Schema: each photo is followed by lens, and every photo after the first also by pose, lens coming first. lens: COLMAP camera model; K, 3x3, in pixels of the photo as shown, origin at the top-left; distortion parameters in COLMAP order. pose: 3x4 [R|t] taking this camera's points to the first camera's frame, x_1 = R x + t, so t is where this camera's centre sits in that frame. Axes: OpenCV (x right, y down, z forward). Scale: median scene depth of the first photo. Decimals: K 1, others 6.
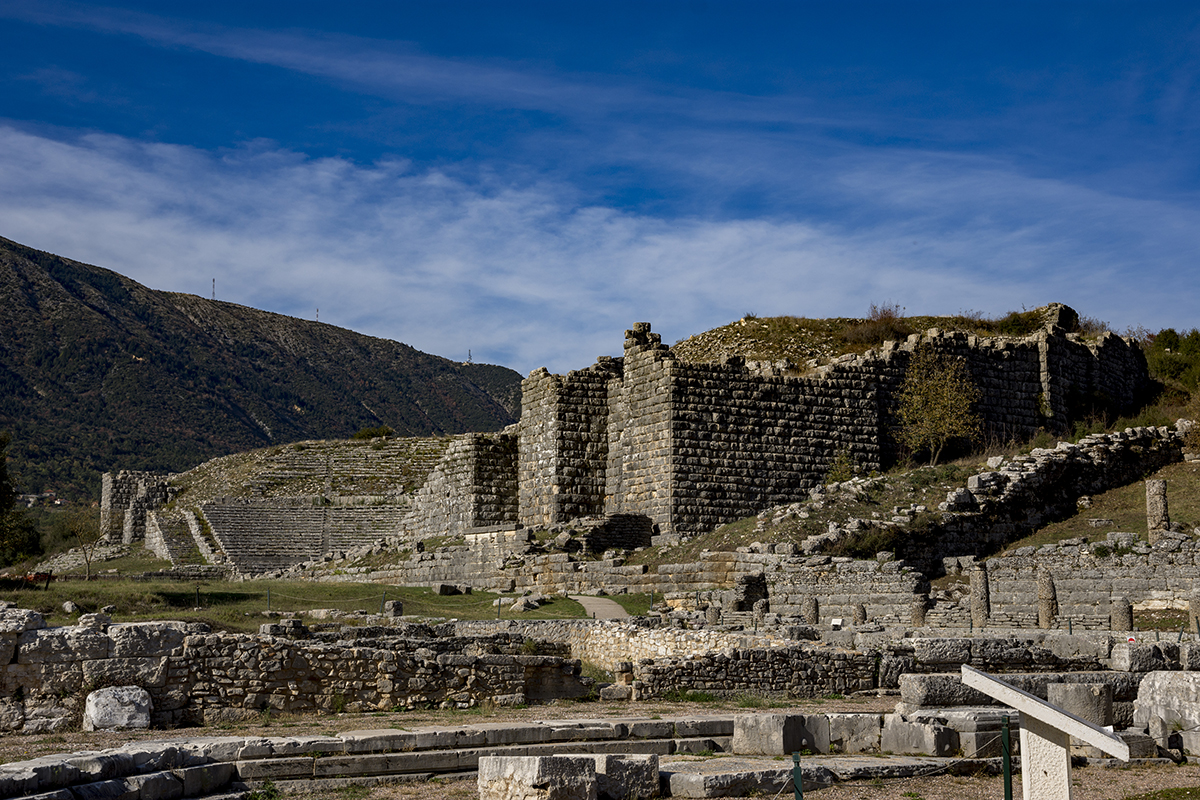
lens RADIAL K [[1670.3, 0, 599.3], [0, 1670.3, 399.5], [0, 0, 1]] dist [0.166631, 0.000000]
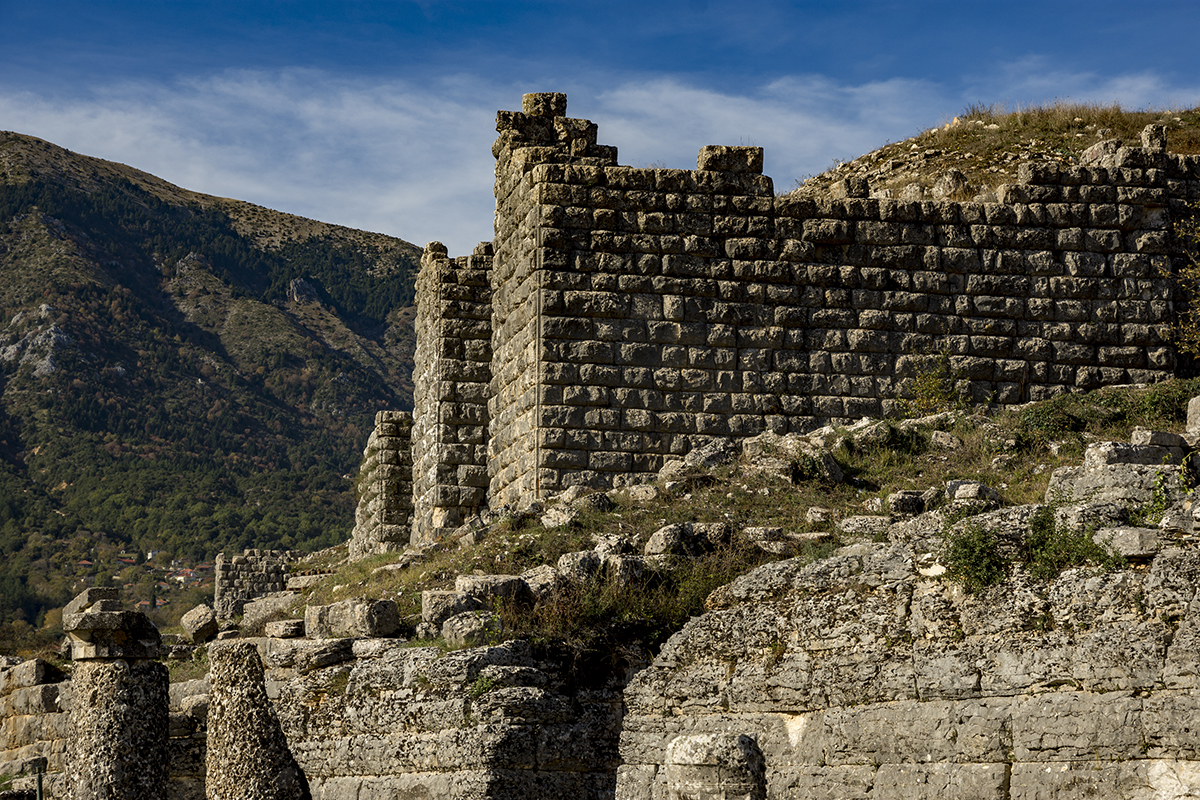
lens RADIAL K [[2441.5, 0, 597.7], [0, 2441.5, 401.4], [0, 0, 1]] dist [0.392861, 0.000000]
pose [[0.957755, -0.040686, -0.284694, 0.210182], [0.033003, 0.998951, -0.031735, 0.049243], [0.285687, 0.020999, 0.958093, 0.443365]]
